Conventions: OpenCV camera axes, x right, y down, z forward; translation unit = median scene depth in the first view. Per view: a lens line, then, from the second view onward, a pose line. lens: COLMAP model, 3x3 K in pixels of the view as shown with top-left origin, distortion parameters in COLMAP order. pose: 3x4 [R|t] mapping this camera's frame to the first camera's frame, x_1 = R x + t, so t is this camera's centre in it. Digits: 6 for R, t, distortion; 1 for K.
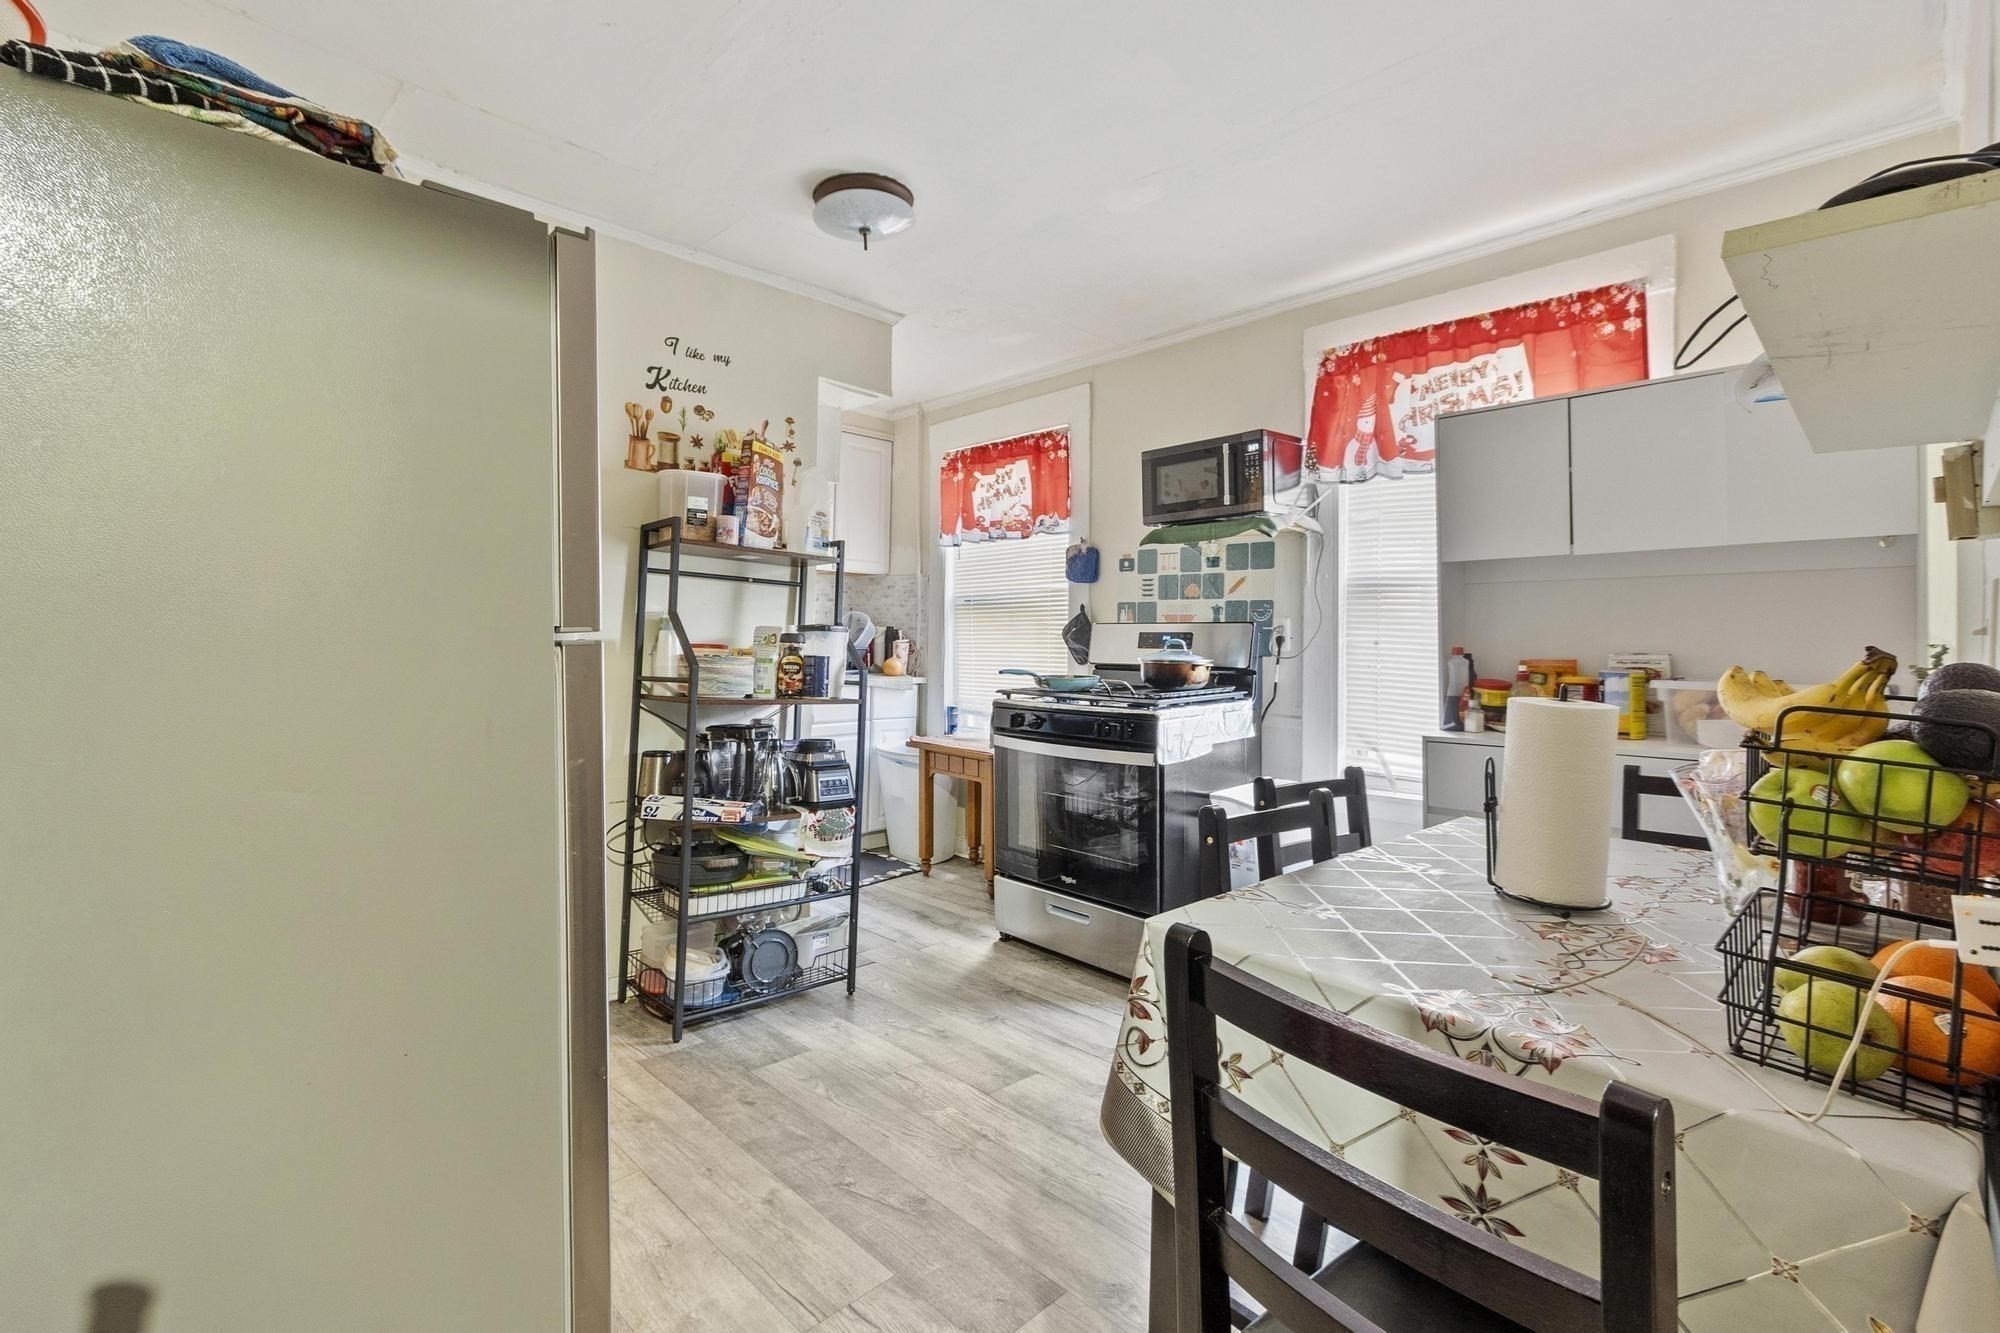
lens RADIAL K [[894.2, 0, 1001.9], [0, 894.2, 665.9], [0, 0, 1]] dist [-0.001625, 0.000889]
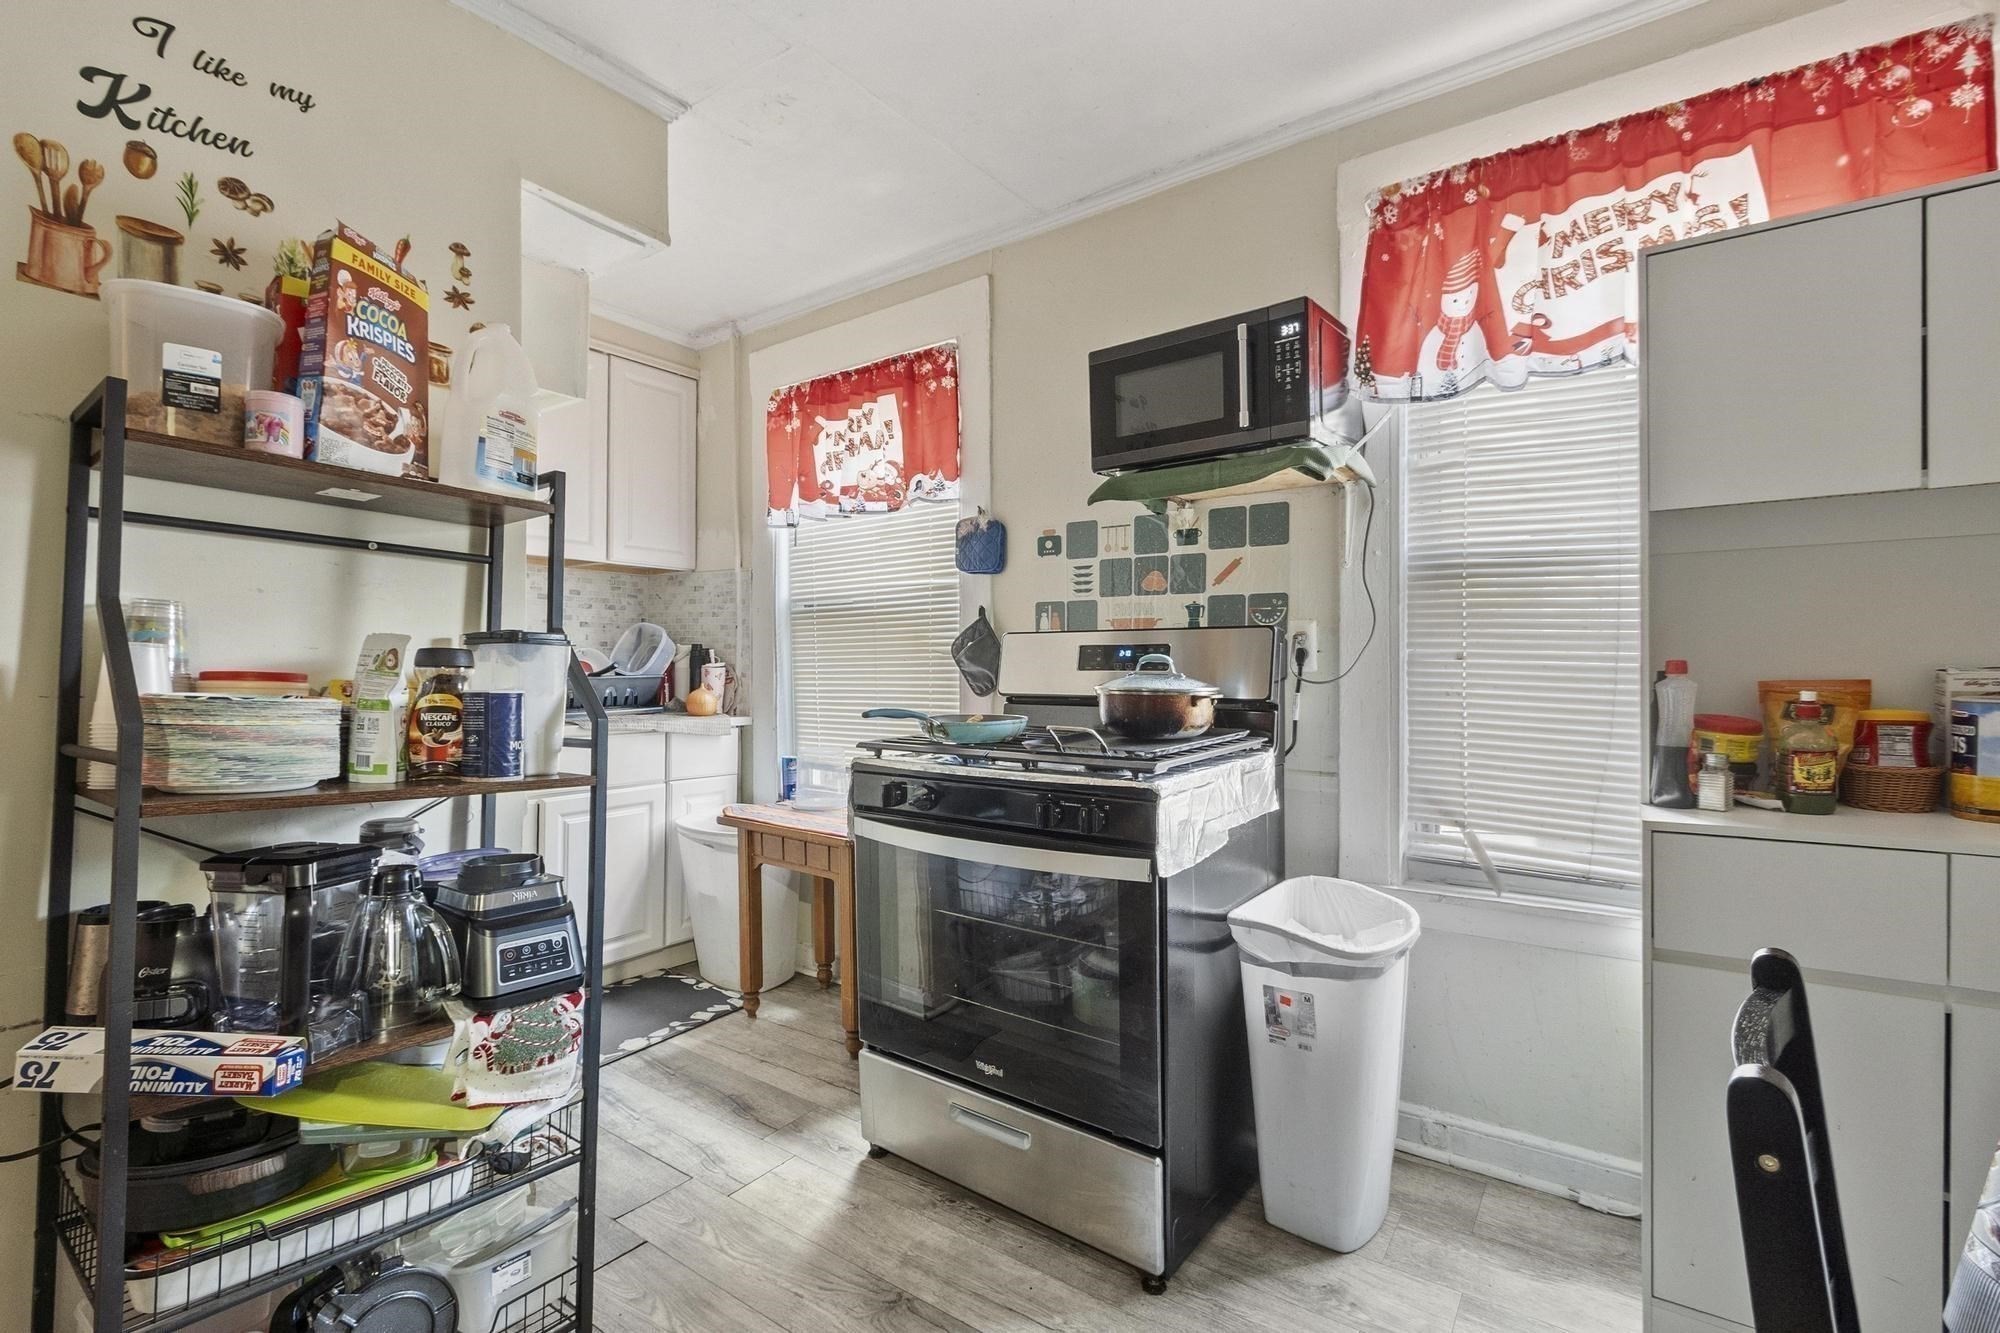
lens RADIAL K [[894.2, 0, 977.1], [0, 894.2, 690.0], [0, 0, 1]] dist [-0.001625, 0.000889]
pose [[0.990040, -0.015594, 0.139919, -0.011099], [0.015641, 0.999877, 0.000764, -0.008183], [-0.139913, 0.001432, 0.990163, 0.428337]]
